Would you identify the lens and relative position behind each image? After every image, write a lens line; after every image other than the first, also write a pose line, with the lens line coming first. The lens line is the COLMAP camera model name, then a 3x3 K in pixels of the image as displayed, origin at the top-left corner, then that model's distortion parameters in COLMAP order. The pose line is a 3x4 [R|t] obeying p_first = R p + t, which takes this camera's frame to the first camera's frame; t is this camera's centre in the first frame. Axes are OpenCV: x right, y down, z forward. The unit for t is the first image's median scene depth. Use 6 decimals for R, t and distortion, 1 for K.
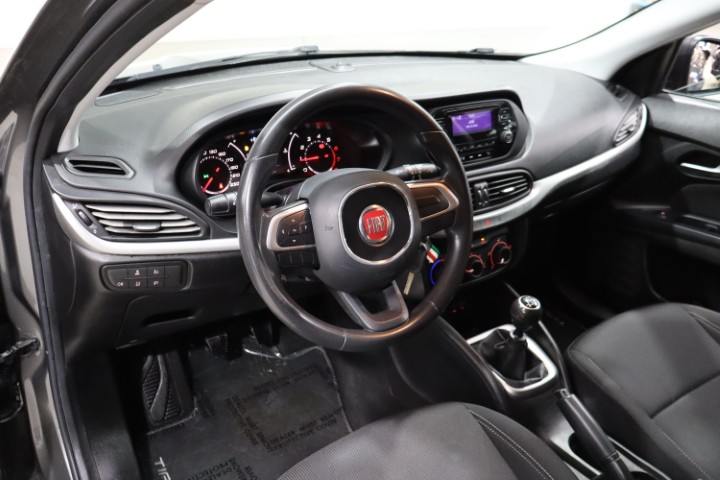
lens RADIAL K [[599.6, 0, 360.0], [0, 599.6, 240.0], [0, 0, 1]] dist [-0.000242, 0.000164]
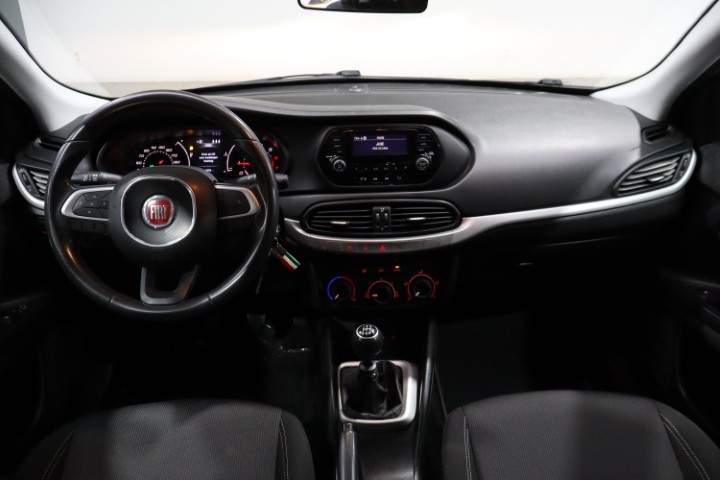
lens RADIAL K [[599.6, 0, 360.0], [0, 599.6, 240.0], [0, 0, 1]] dist [-0.000242, 0.000164]
pose [[0.859116, 0.162441, -0.485317, 0.646246], [-0.190105, 0.981732, -0.007929, -0.026030], [0.475164, 0.099073, 0.874302, 0.128483]]
